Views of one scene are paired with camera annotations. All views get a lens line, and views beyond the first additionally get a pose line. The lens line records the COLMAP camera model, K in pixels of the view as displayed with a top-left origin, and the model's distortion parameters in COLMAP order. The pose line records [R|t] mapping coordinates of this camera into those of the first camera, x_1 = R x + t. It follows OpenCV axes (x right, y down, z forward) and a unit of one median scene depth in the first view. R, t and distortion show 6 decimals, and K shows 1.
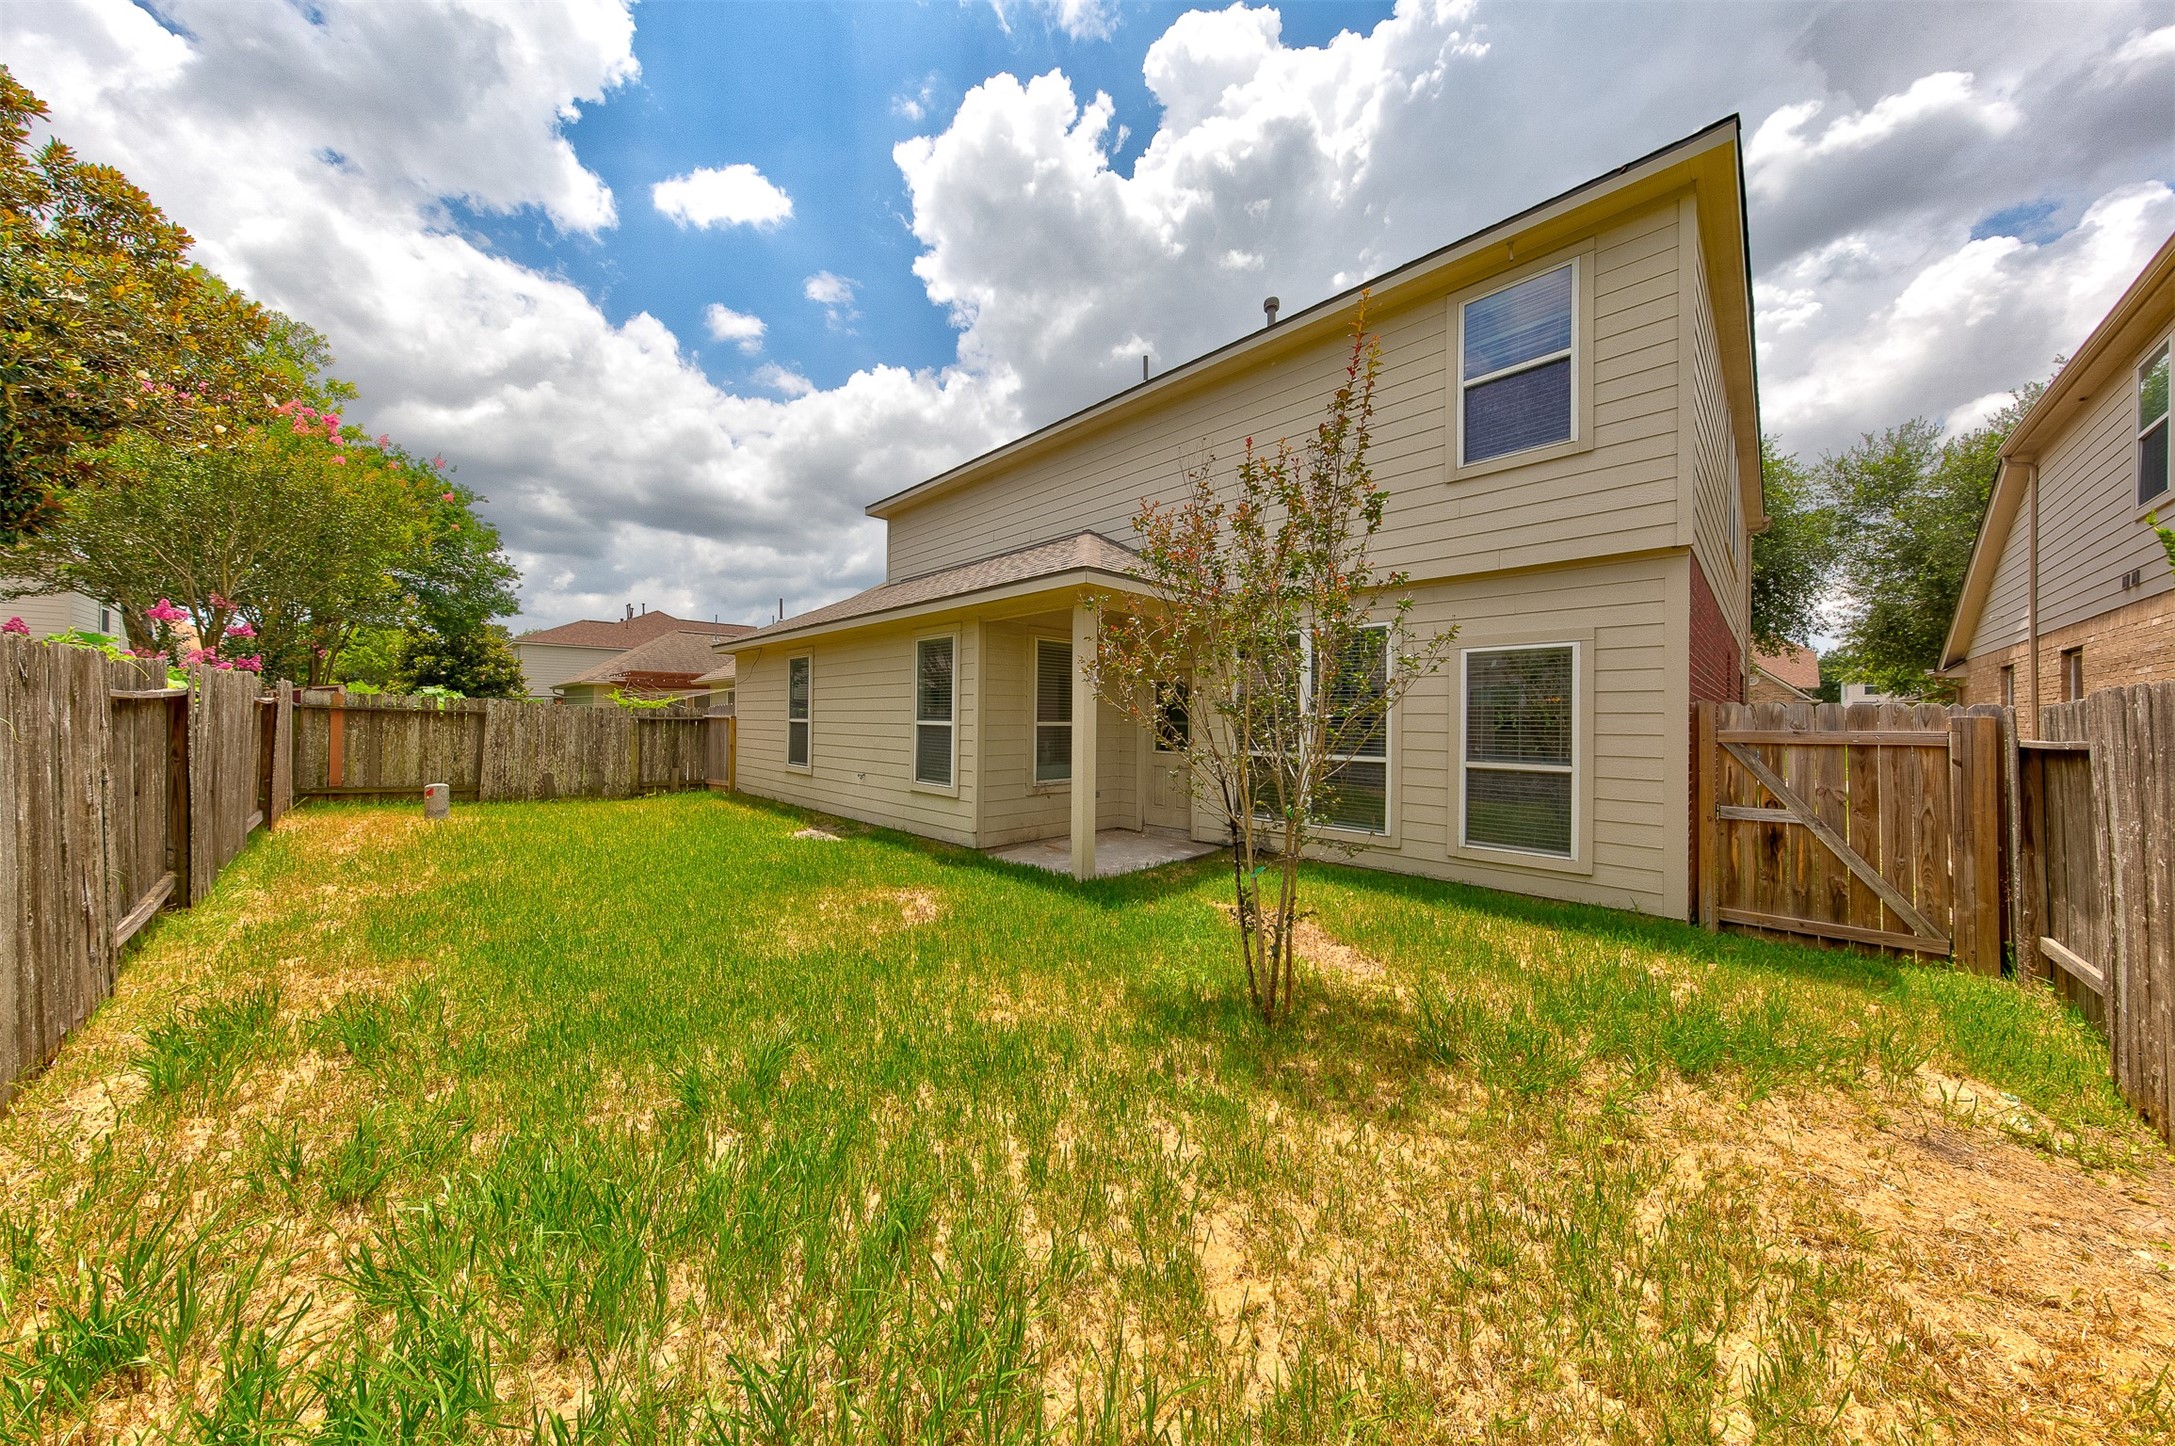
lens RADIAL K [[682.0, 0, 1072.0], [0, 682.0, 712.6], [0, 0, 1]] dist [0.000399, -0.000035]
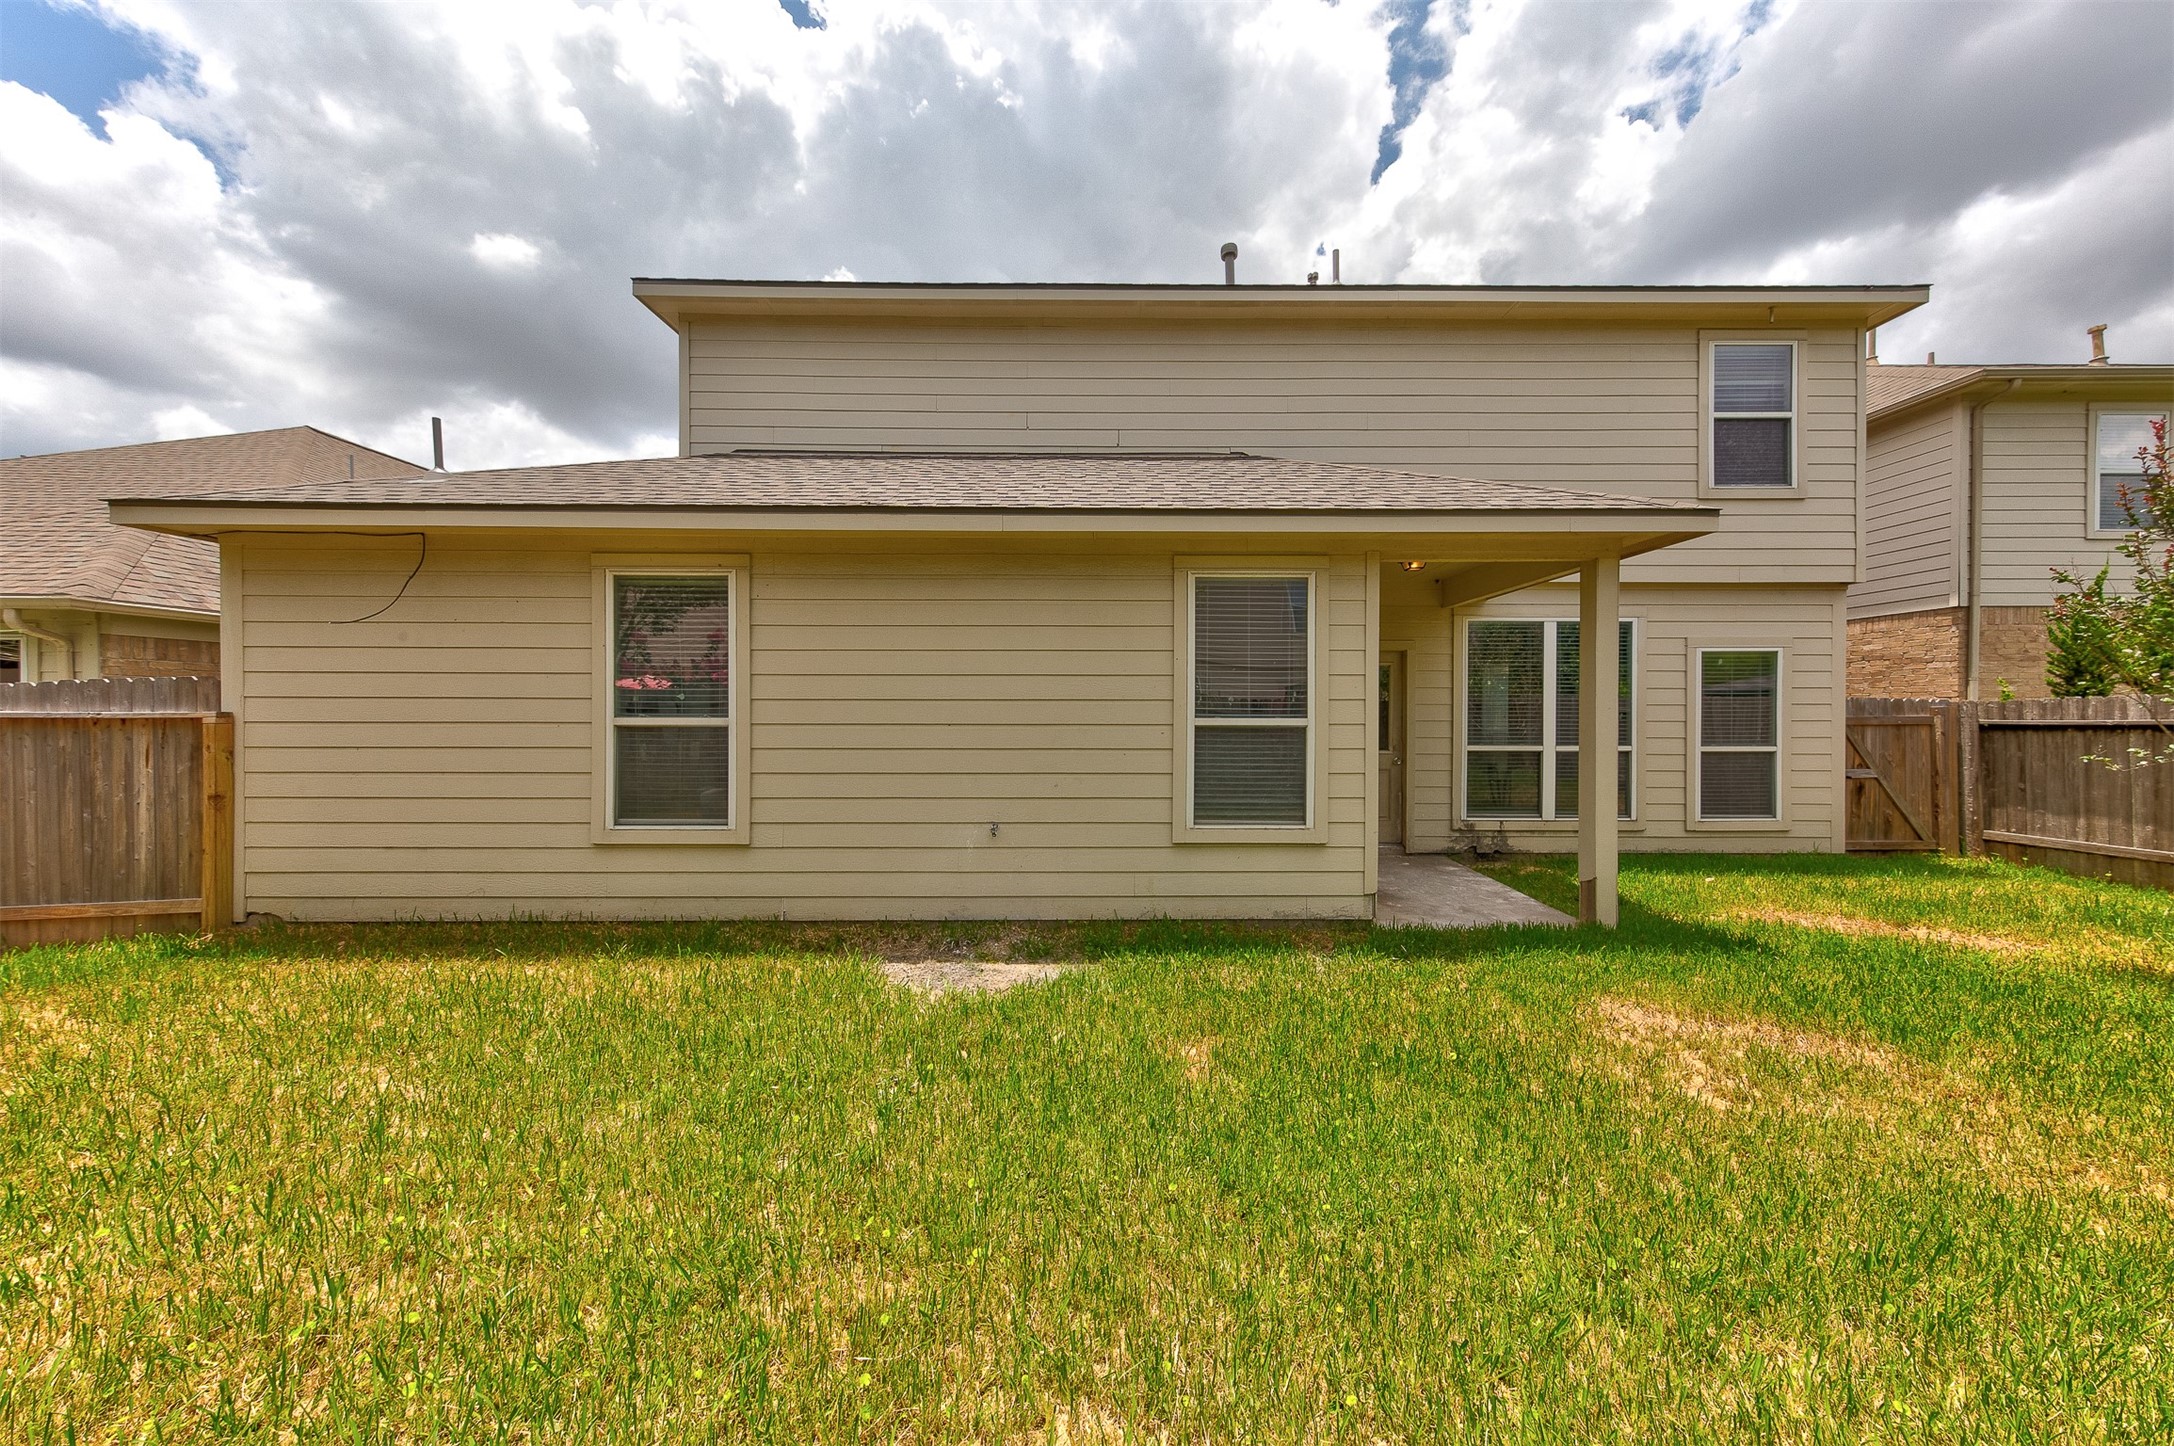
lens RADIAL K [[681.7, 0, 1071.5], [0, 681.7, 712.6], [0, 0, 1]] dist [0.000399, -0.000035]
pose [[0.698467, -0.008997, 0.715586, -0.965484], [-0.000193, 0.999919, 0.012761, 0.000542], [-0.715643, -0.009051, 0.698408, 0.943218]]
